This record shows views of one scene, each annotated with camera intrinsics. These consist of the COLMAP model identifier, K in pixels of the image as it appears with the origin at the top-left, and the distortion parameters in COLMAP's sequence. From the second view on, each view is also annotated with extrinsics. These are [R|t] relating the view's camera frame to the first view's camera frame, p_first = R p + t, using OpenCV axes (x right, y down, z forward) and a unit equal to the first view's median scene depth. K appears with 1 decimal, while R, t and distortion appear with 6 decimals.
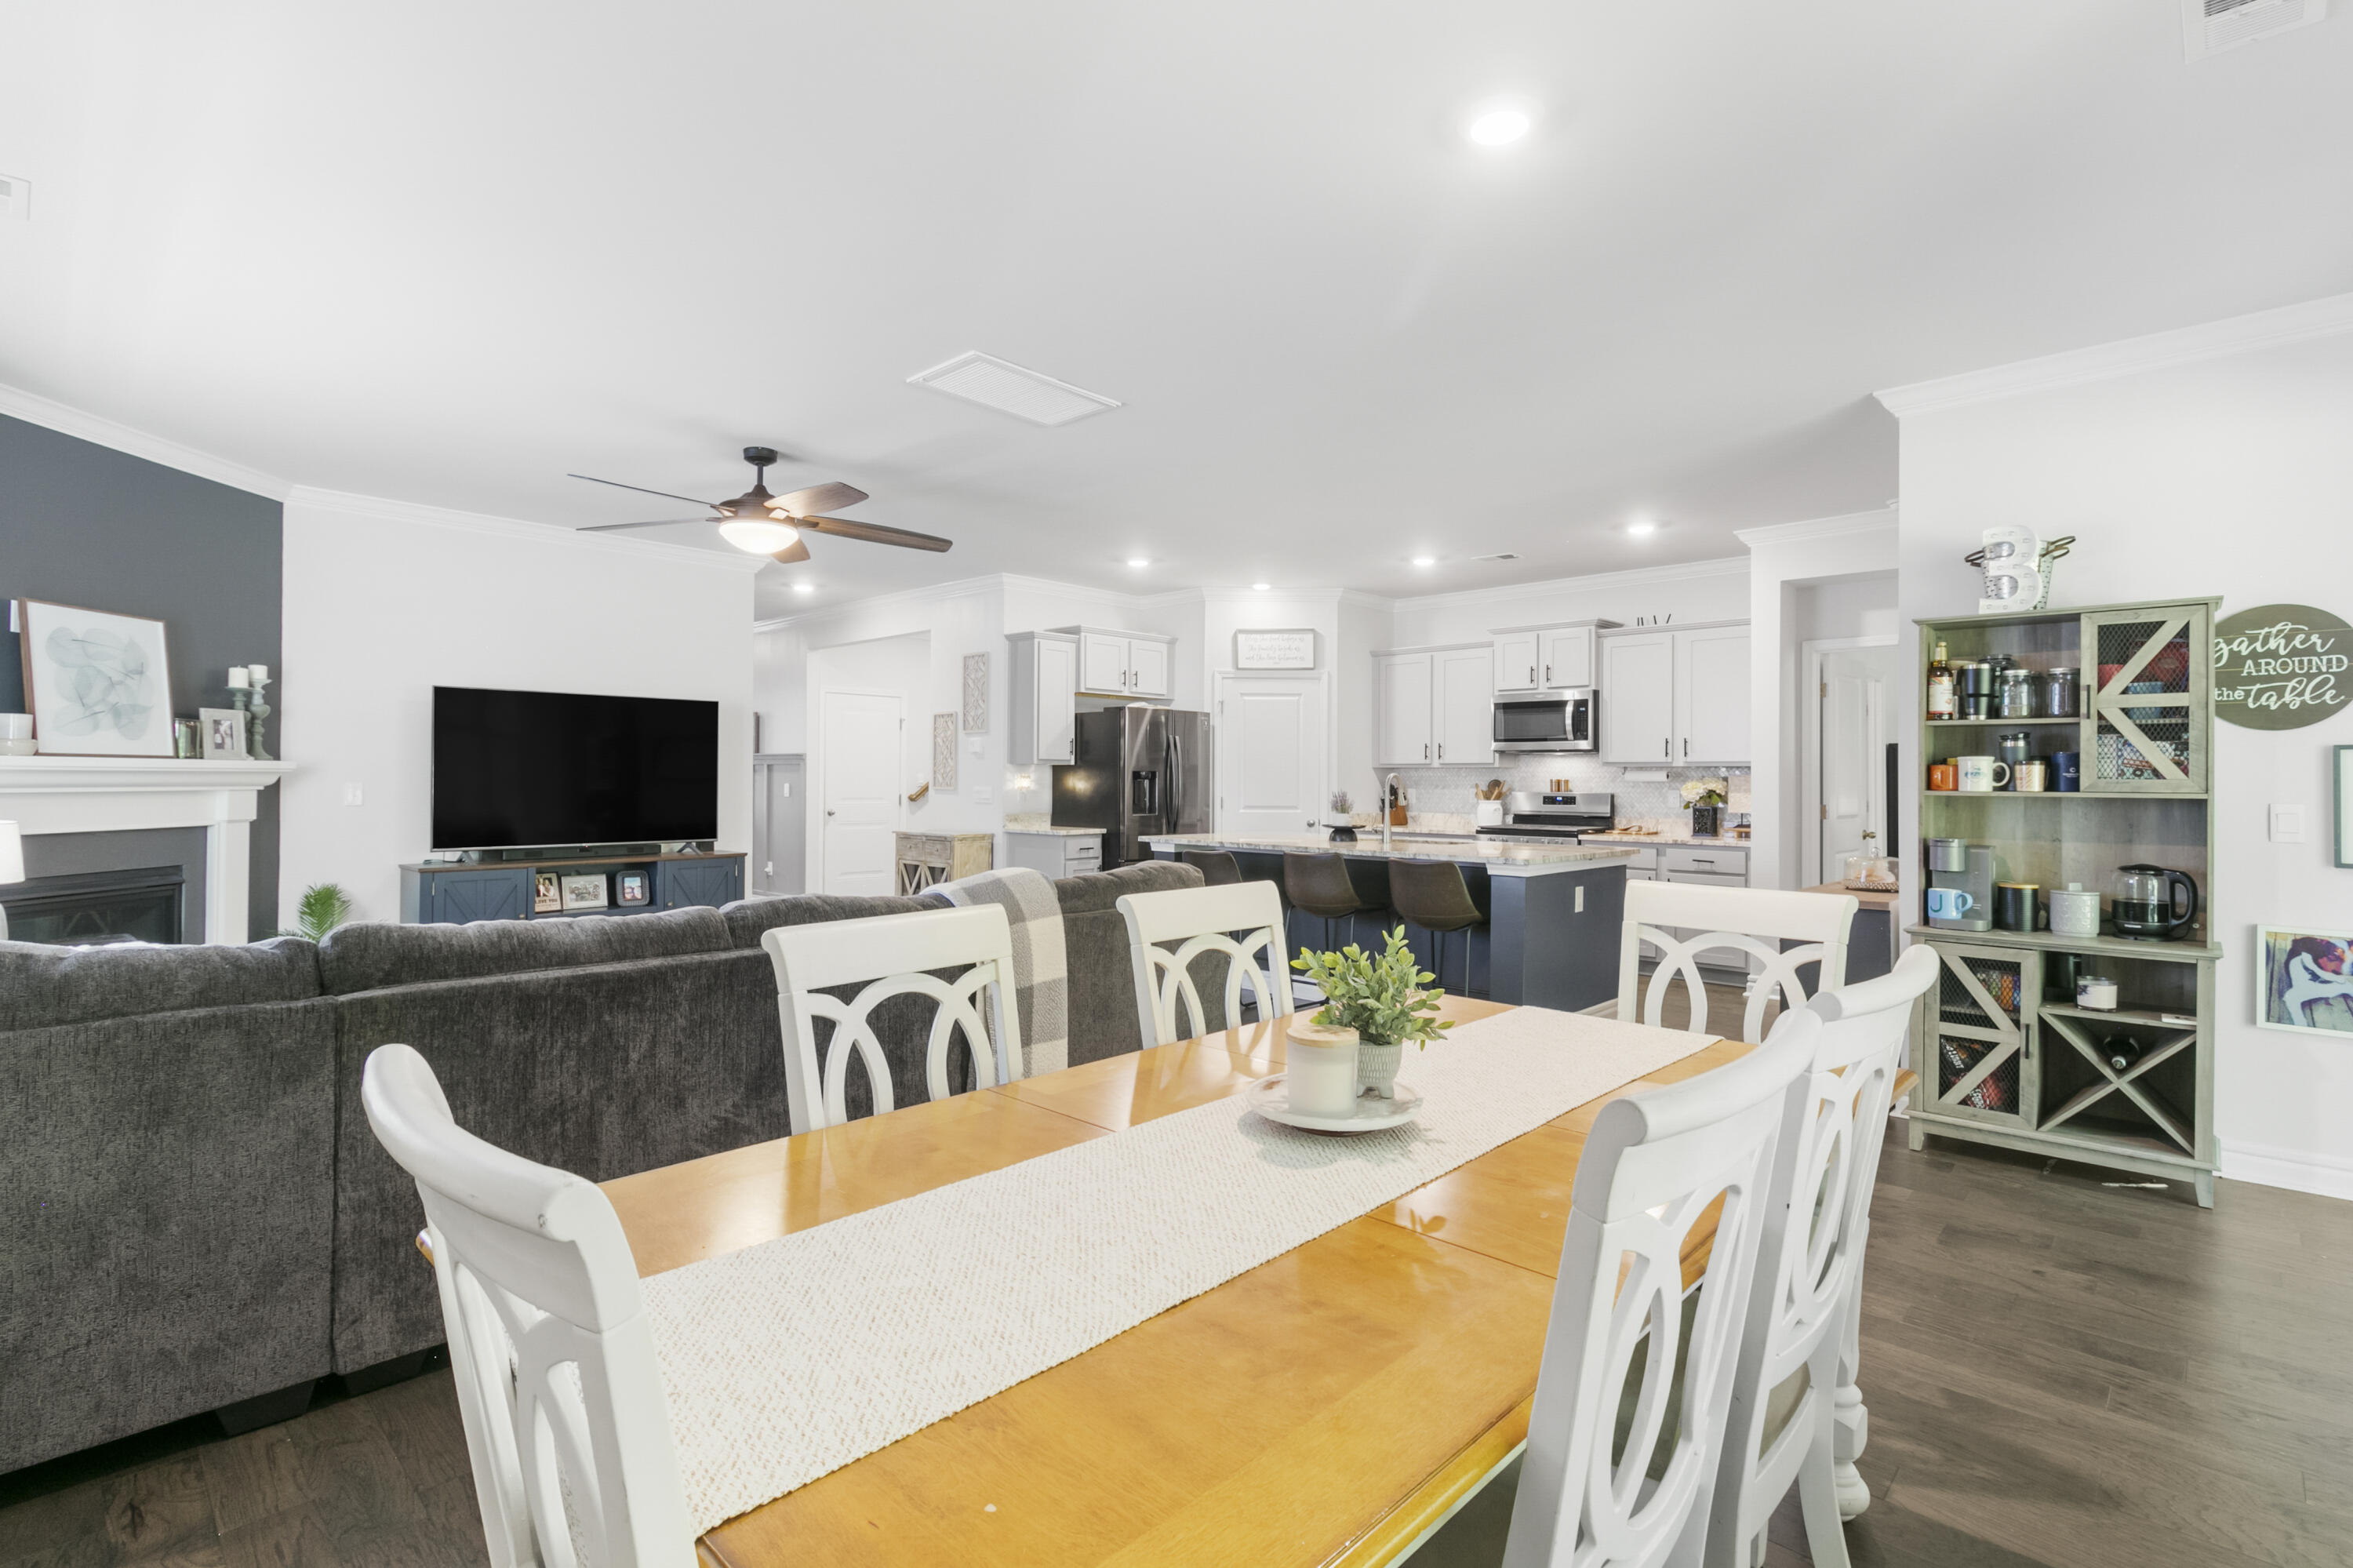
lens RADIAL K [[1100.1, 0, 1181.6], [0, 1100.1, 769.3], [0, 0, 1]] dist [0.003484, -0.000037]
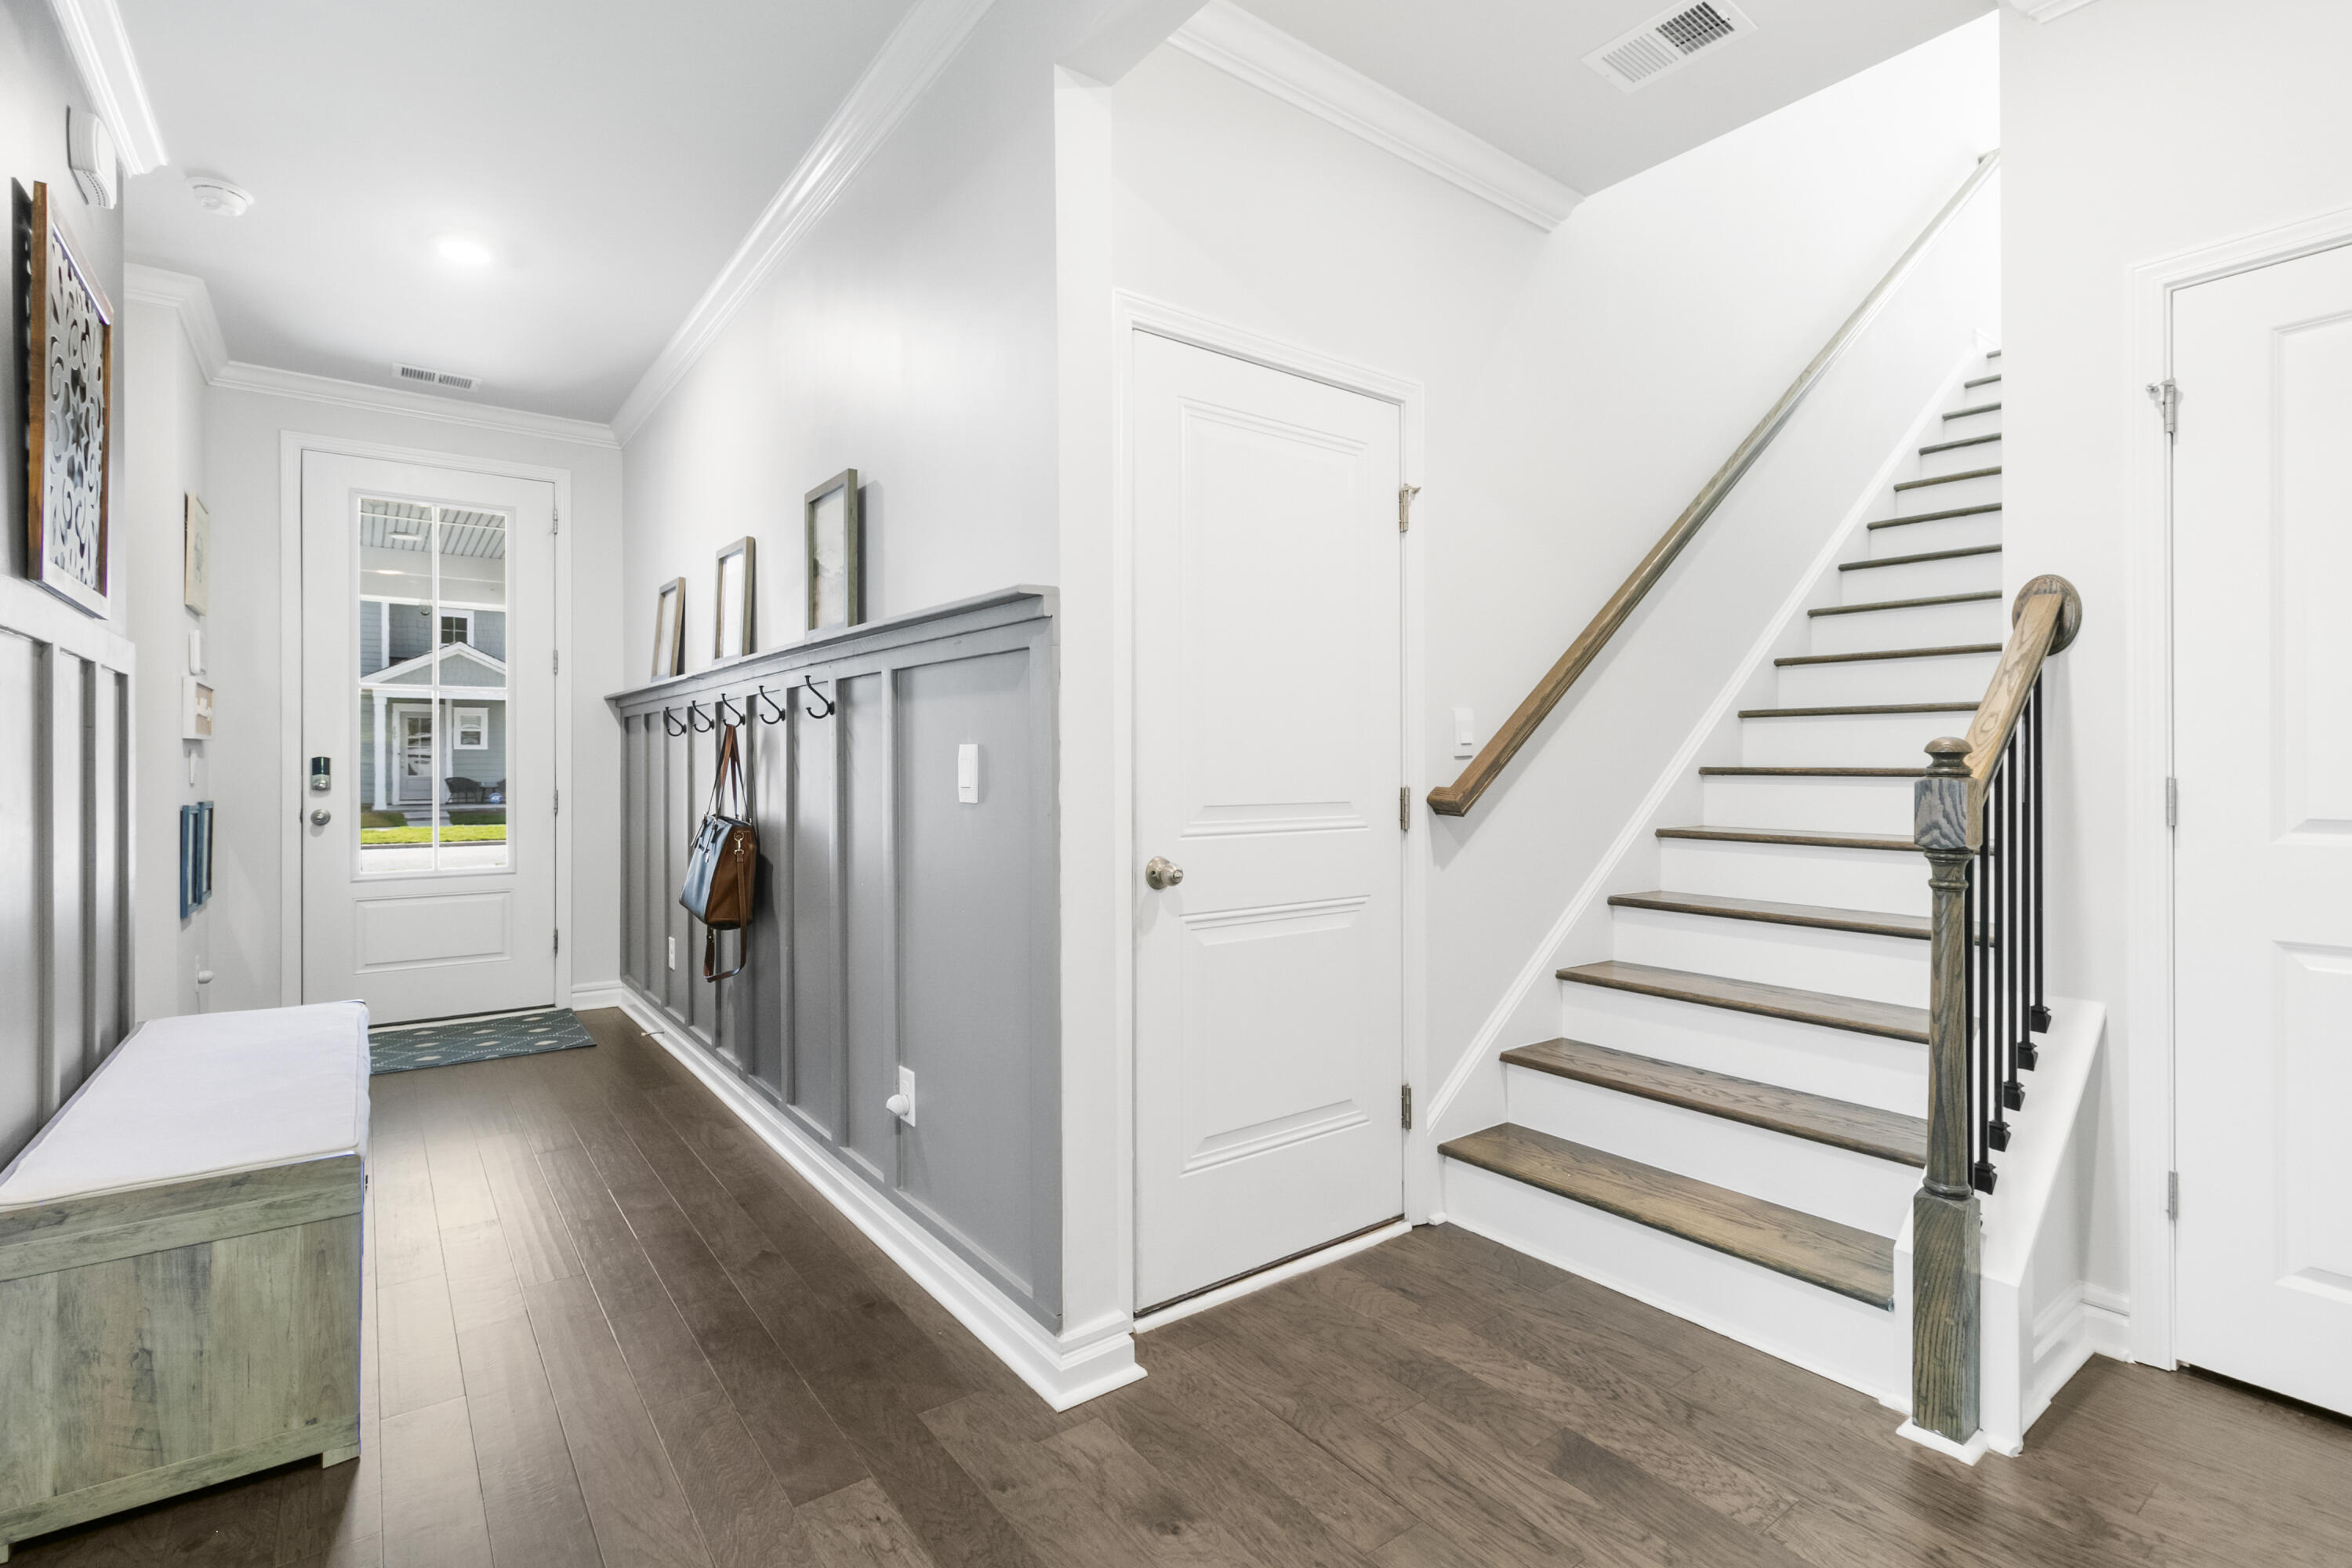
lens RADIAL K [[1099.6, 0, 1178.6], [0, 1099.6, 760.6], [0, 0, 1]] dist [0.003484, -0.000037]
pose [[0.985870, -0.006406, -0.167388, -0.394734], [0.007627, 0.999949, 0.006656, 0.021682], [0.167337, -0.007838, 0.985869, 1.111374]]
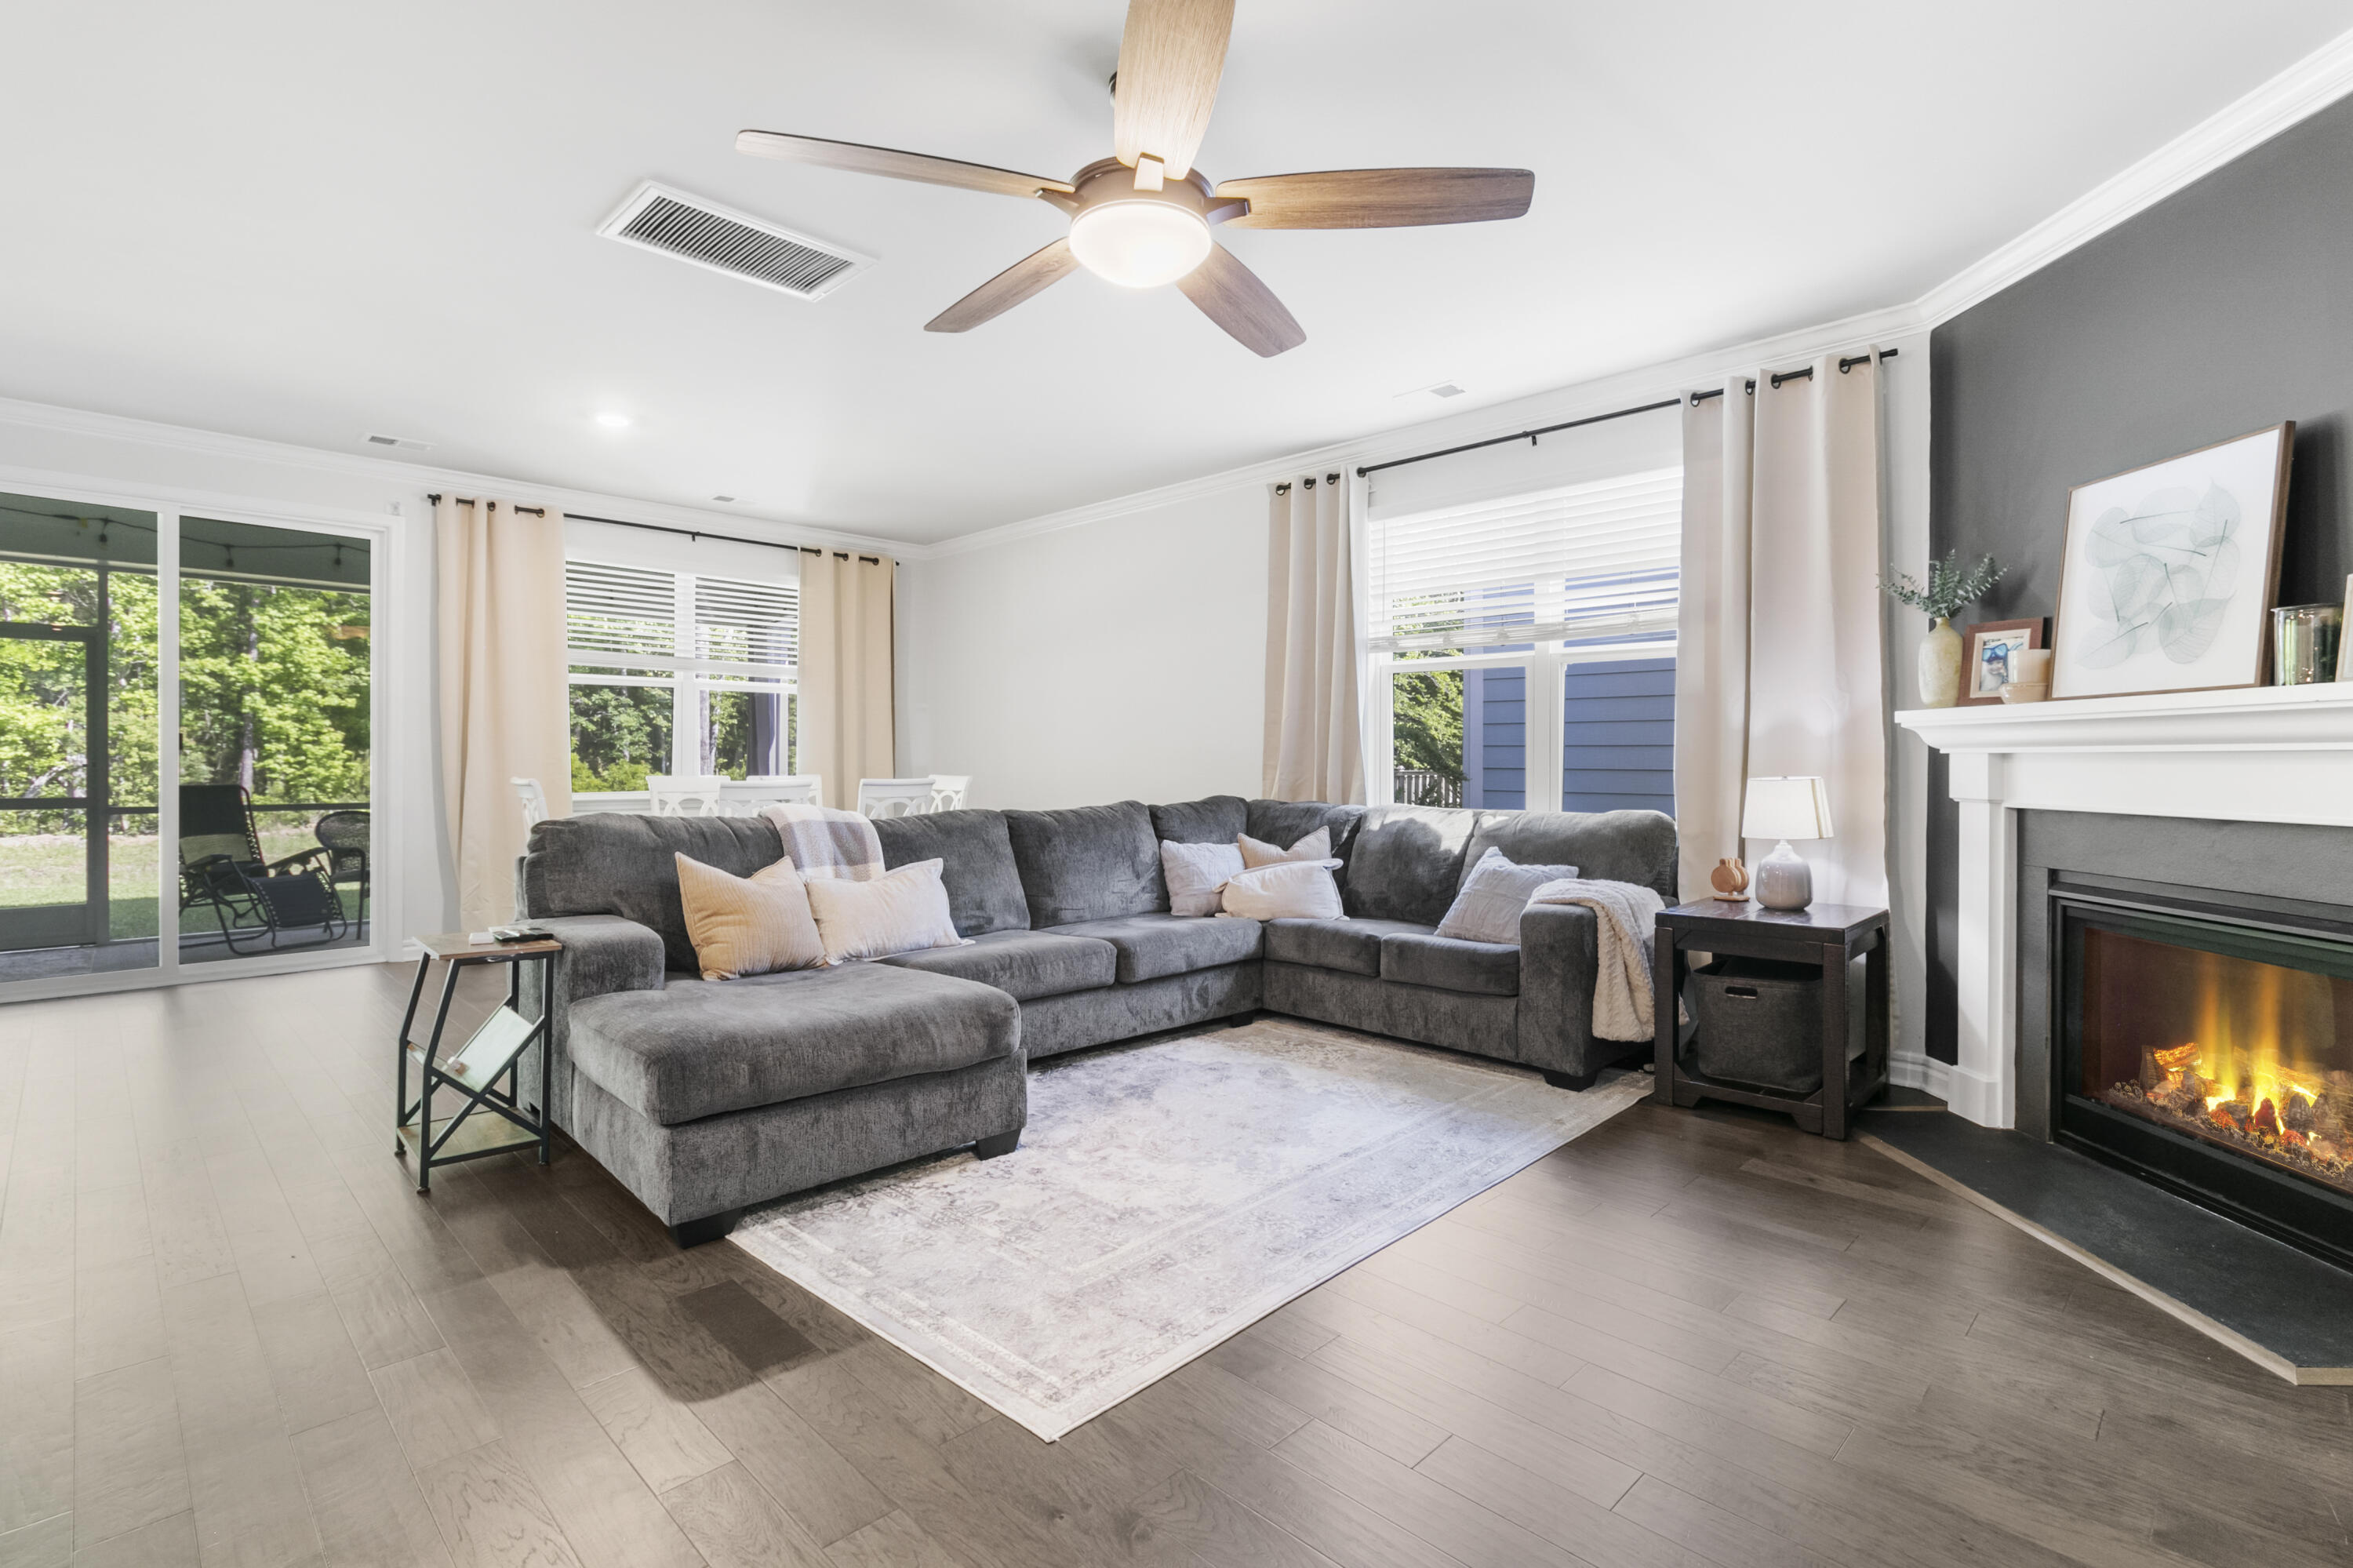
lens RADIAL K [[1100.1, 0, 1178.2], [0, 1100.1, 749.2], [0, 0, 1]] dist [0.003484, -0.000037]
pose [[-0.999424, -0.009995, 0.032429, -0.289069], [-0.010526, 0.999813, -0.016224, 0.021664], [-0.032260, -0.016556, -0.999342, 1.038131]]
